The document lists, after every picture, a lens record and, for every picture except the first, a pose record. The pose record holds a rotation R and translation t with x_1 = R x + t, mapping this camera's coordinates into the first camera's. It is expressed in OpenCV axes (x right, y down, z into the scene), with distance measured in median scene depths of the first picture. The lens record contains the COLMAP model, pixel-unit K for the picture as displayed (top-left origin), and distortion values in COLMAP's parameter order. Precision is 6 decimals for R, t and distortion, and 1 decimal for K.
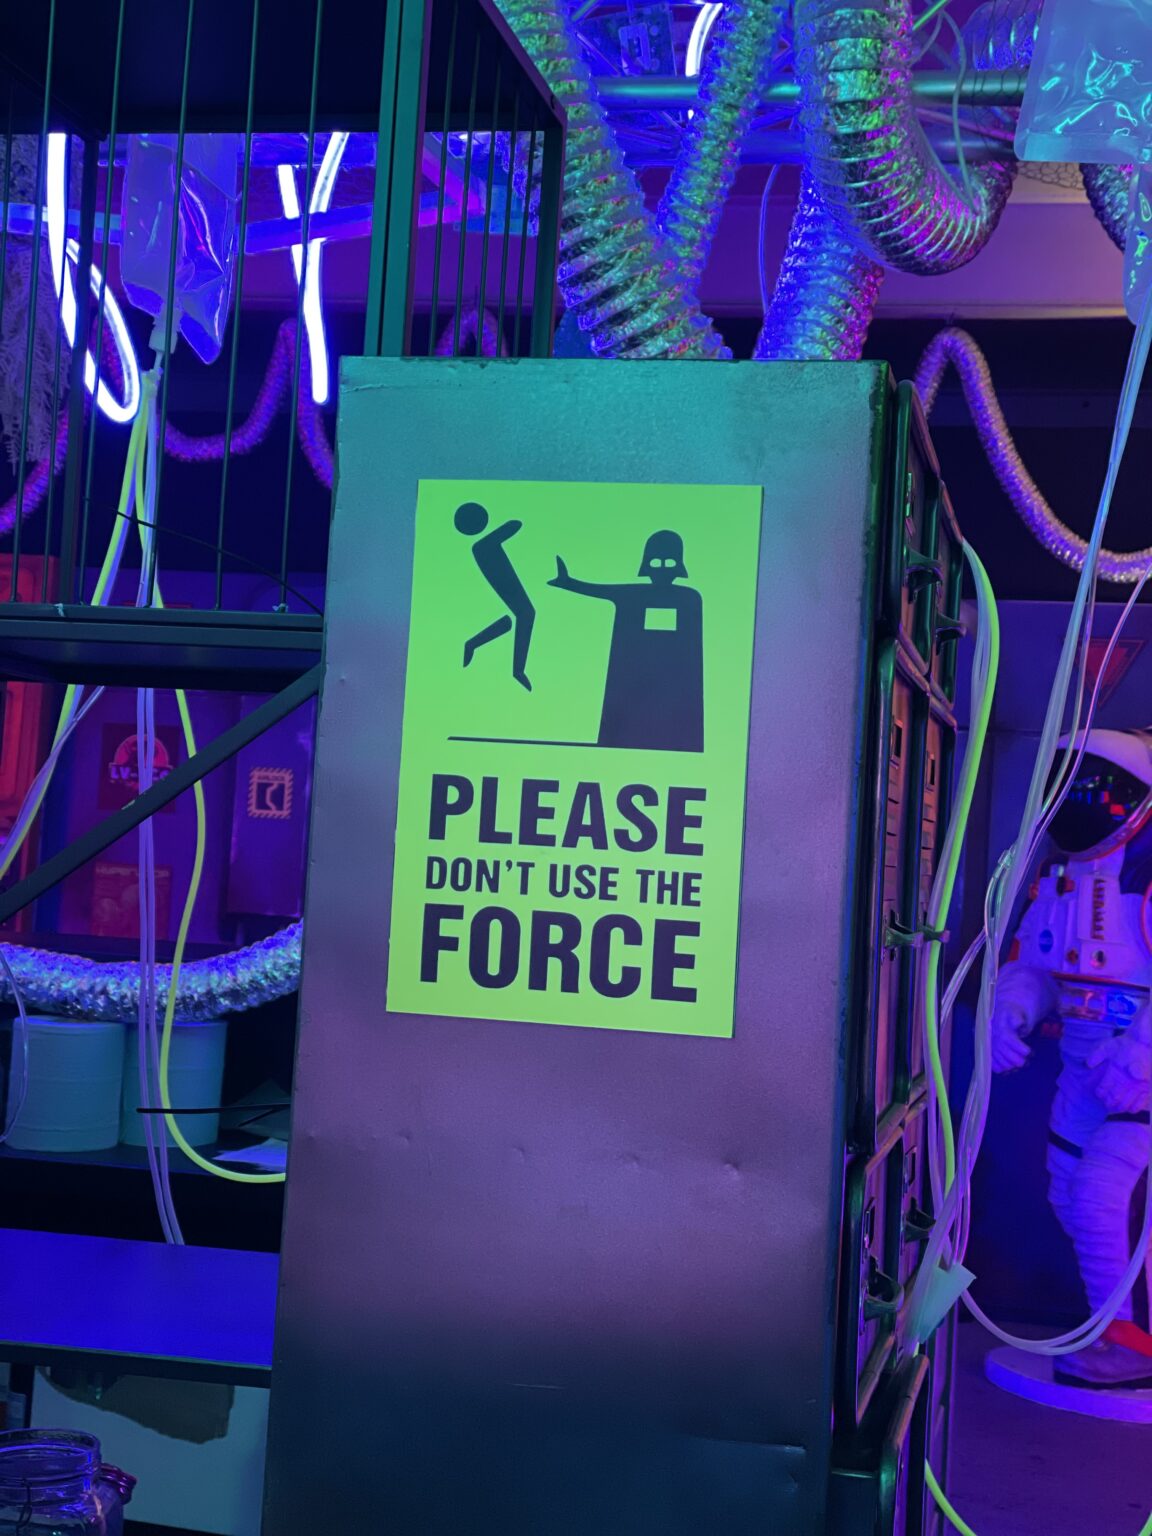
lens RADIAL K [[2328.0, 0, 573.6], [0, 2328.0, 766.5], [0, 0, 1]] dist [0.050147, 0.000000]
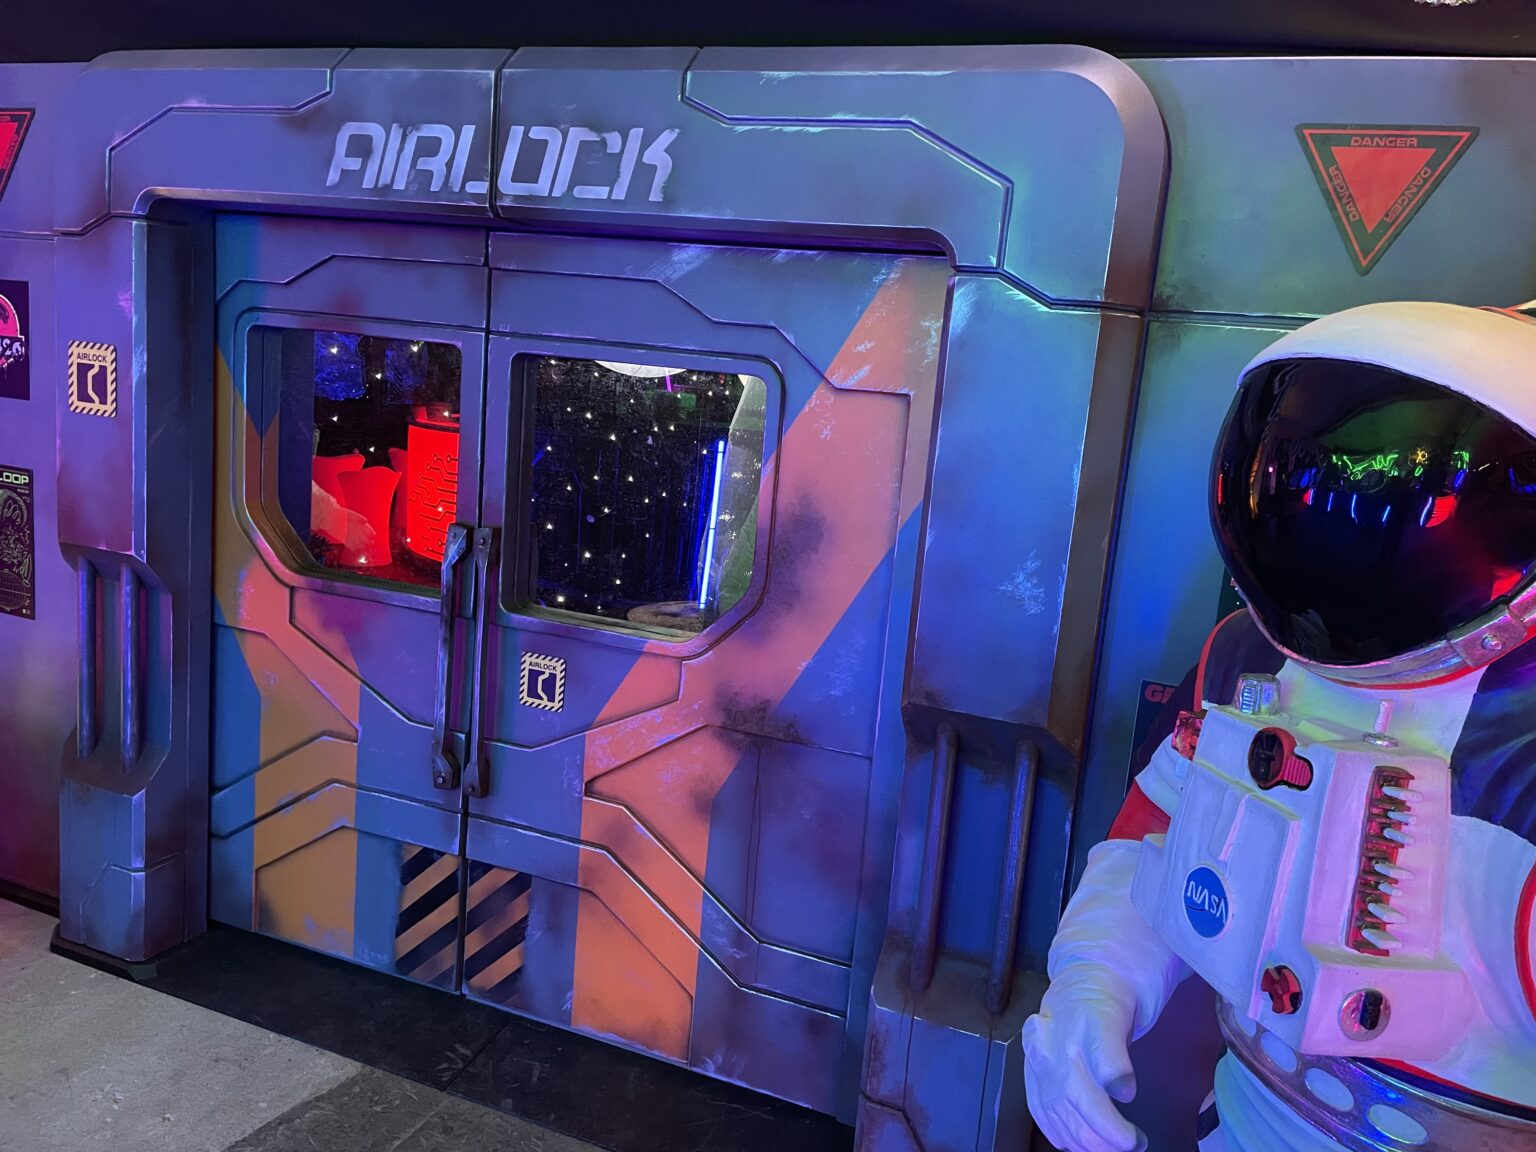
lens RADIAL K [[1164.7, 0, 772.4], [0, 1164.7, 584.0], [0, 0, 1]] dist [-0.005546, -0.001240]
pose [[0.985402, 0.056248, -0.160685, 0.157604], [-0.019840, 0.975354, 0.219750, -0.011265], [0.169086, -0.213354, 0.962232, 0.801426]]
